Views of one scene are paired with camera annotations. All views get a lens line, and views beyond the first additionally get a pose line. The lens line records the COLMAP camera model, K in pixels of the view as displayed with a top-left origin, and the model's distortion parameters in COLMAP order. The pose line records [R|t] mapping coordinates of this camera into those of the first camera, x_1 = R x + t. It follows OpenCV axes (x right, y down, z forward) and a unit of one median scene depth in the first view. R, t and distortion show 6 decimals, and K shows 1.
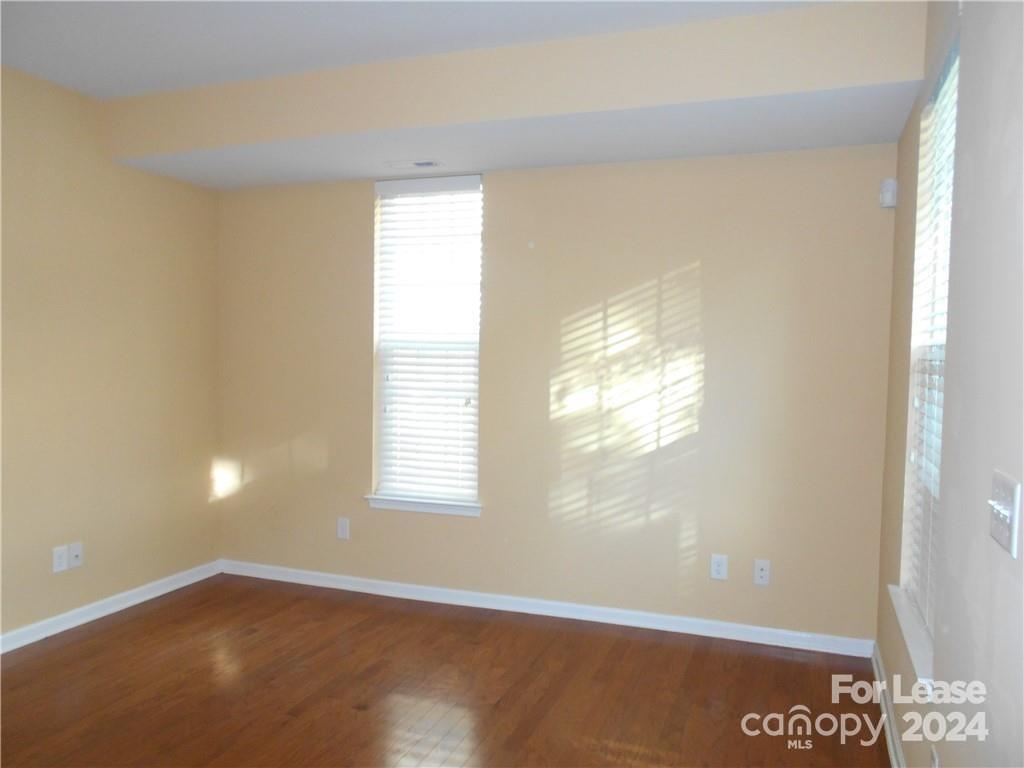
lens RADIAL K [[800.4, 0, 512.0], [0, 800.4, 384.0], [0, 0, 1]] dist [-0.082196, 0.118101]
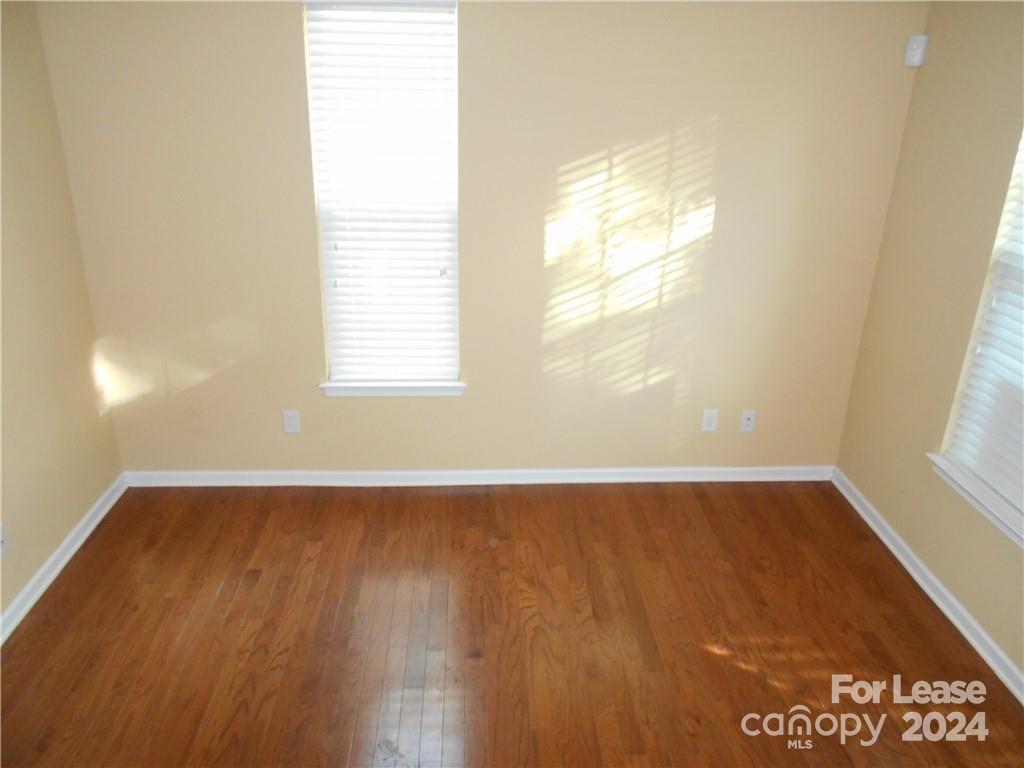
lens RADIAL K [[790.6, 0, 512.0], [0, 790.6, 384.0], [0, 0, 1]] dist [-0.028319, 0.000600]
pose [[0.921356, -0.141081, 0.362215, -0.333316], [0.011826, 0.941555, 0.336652, -0.161053], [-0.388540, -0.305893, 0.869176, 0.195054]]
